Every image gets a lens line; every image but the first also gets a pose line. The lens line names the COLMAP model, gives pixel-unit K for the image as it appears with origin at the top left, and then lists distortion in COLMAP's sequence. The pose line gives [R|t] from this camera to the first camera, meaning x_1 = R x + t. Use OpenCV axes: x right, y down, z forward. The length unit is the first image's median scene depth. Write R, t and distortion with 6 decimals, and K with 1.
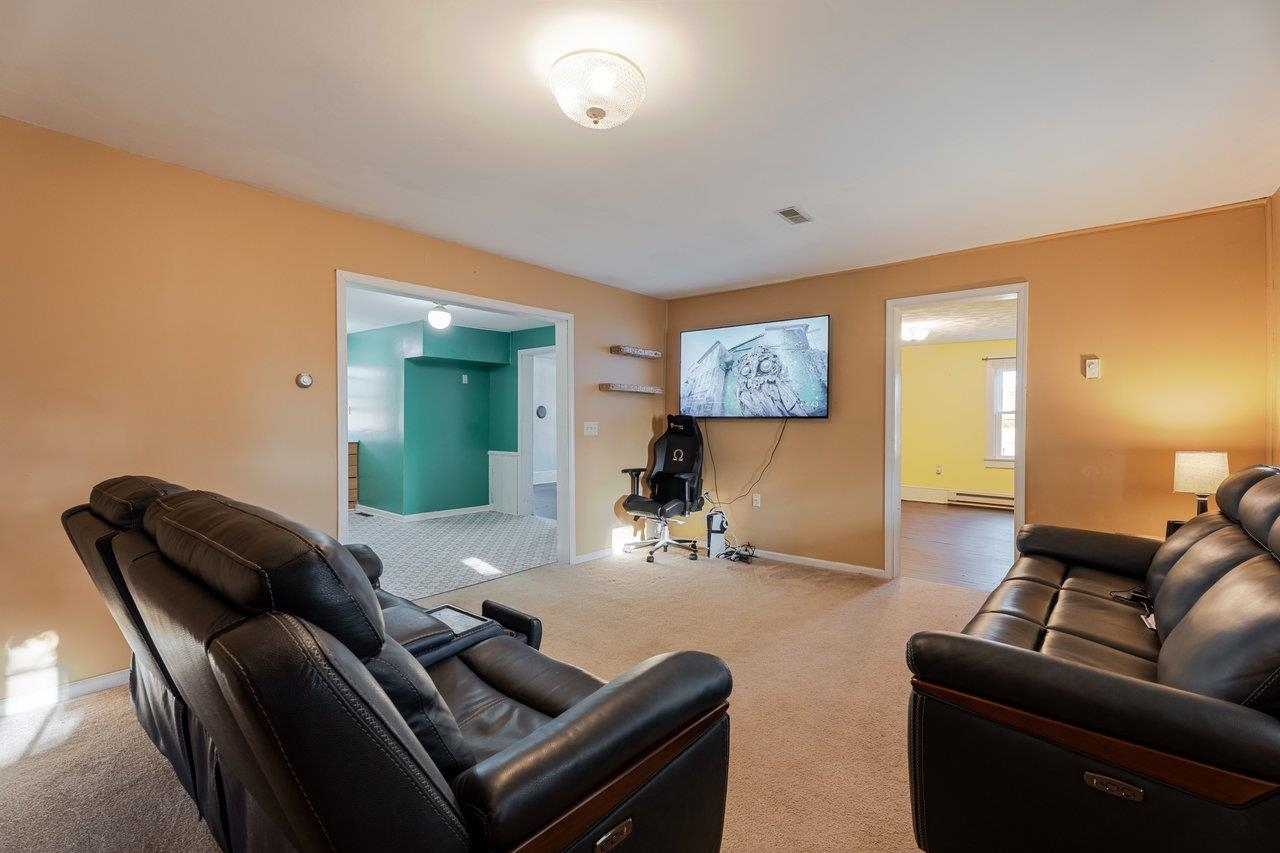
lens RADIAL K [[576.6, 0, 635.0], [0, 576.6, 426.0], [0, 0, 1]] dist [0.003457, 0.000912]
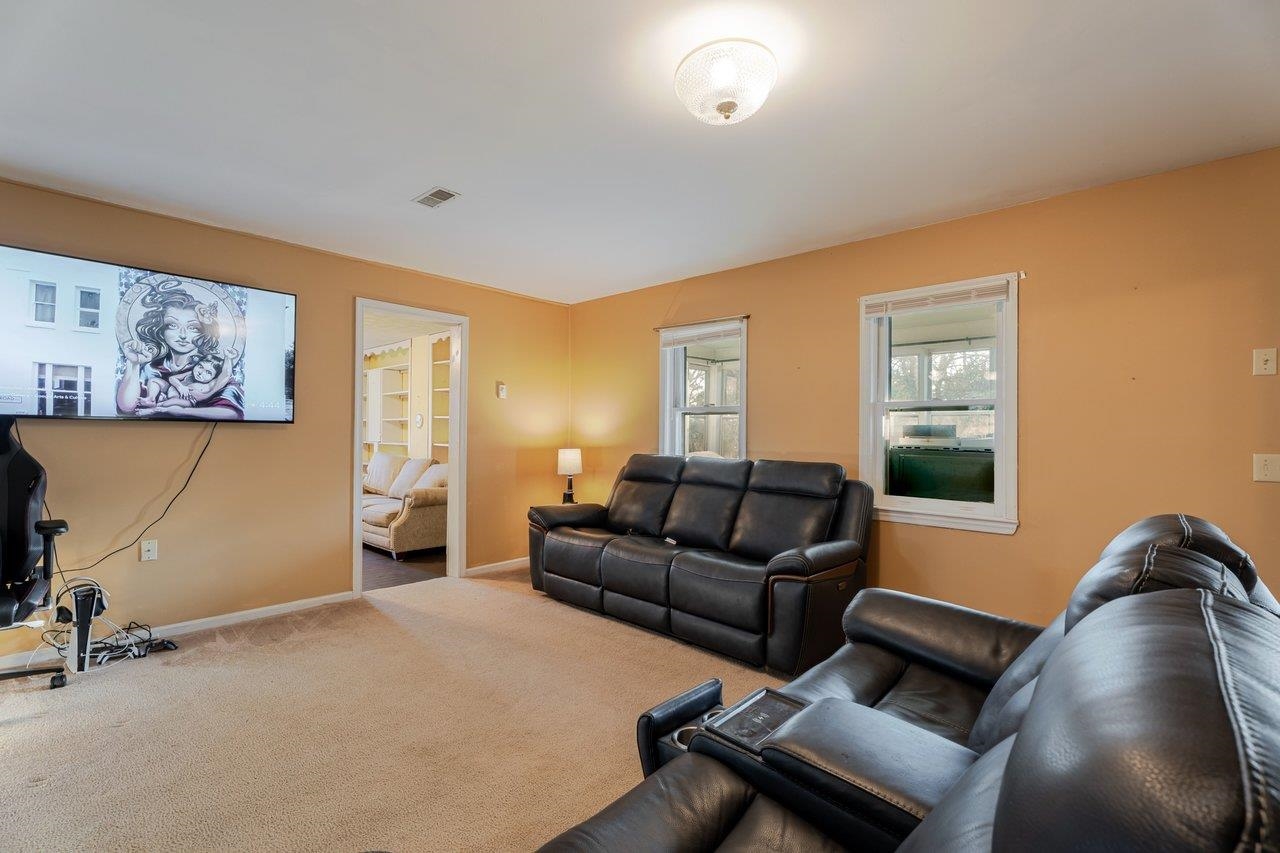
lens RADIAL K [[576.6, 0, 644.8], [0, 576.6, 424.6], [0, 0, 1]] dist [0.003457, 0.000912]
pose [[0.032701, 0.013584, 0.999373, -0.464719], [-0.004621, 0.999899, -0.013440, -0.003522], [-0.999454, -0.004179, 0.032761, 0.502400]]
